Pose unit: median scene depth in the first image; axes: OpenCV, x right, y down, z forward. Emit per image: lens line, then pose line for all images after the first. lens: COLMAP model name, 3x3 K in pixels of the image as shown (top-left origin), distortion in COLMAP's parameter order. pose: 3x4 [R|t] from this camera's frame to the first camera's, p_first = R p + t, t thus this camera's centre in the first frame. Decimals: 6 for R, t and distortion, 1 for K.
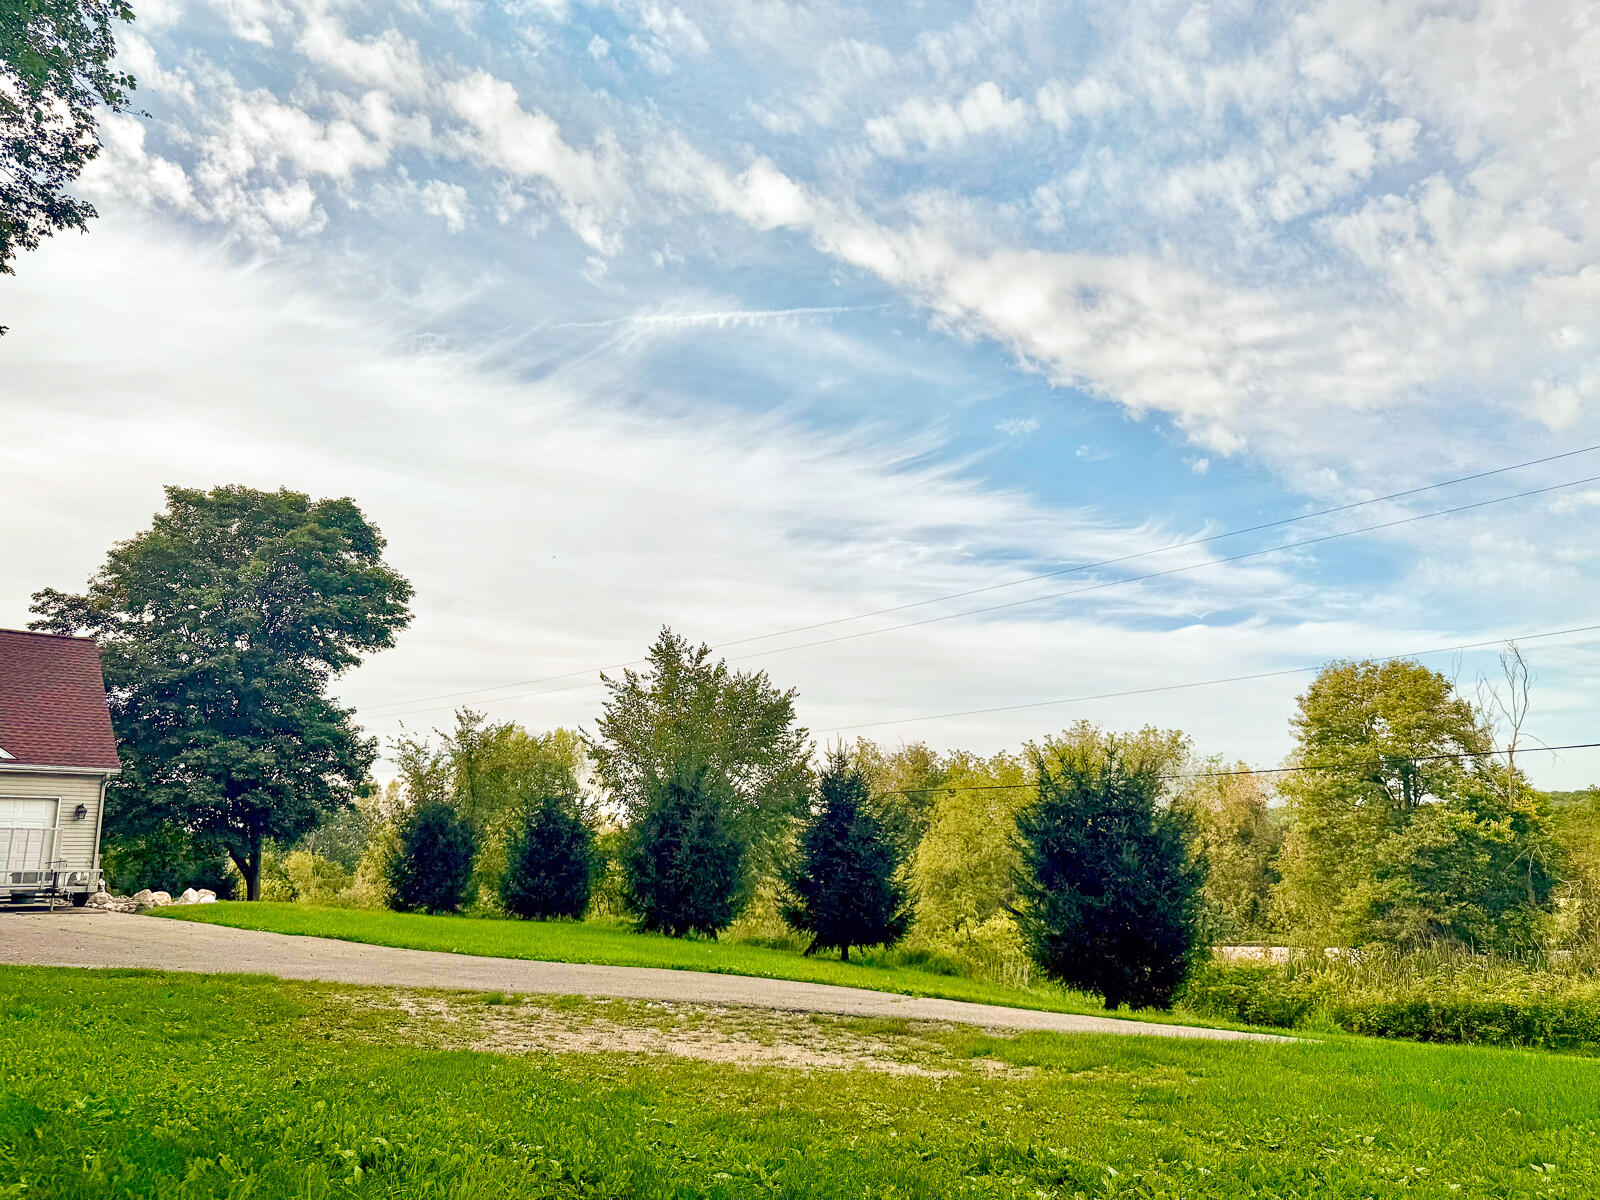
lens RADIAL K [[1123.1, 0, 800.0], [0, 1123.1, 600.0], [0, 0, 1]] dist [0.089534, -0.111336]
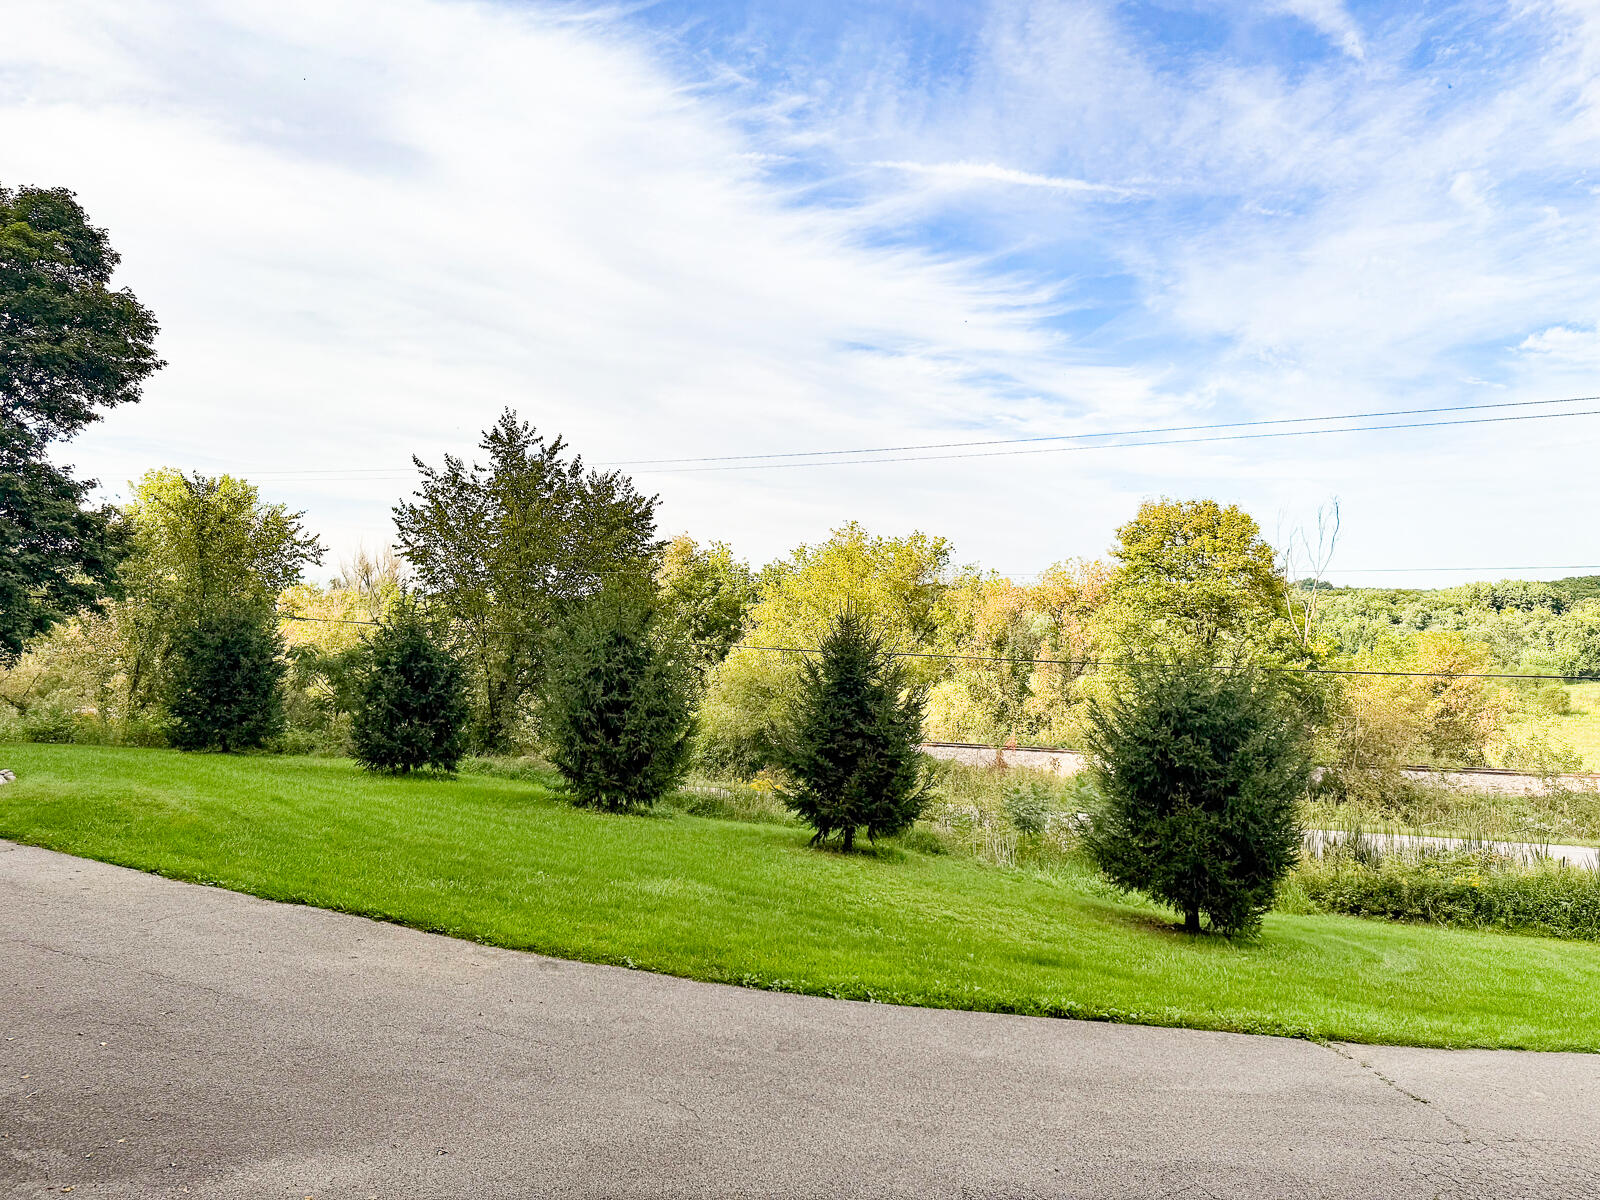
lens RADIAL K [[1133.9, 0, 800.0], [0, 1133.9, 600.0], [0, 0, 1]] dist [0.038980, -0.039009]
pose [[0.955376, 0.043460, 0.292179, -0.154241], [-0.103049, 0.976013, 0.191778, -0.022373], [-0.276836, -0.213329, 0.936938, 0.126270]]
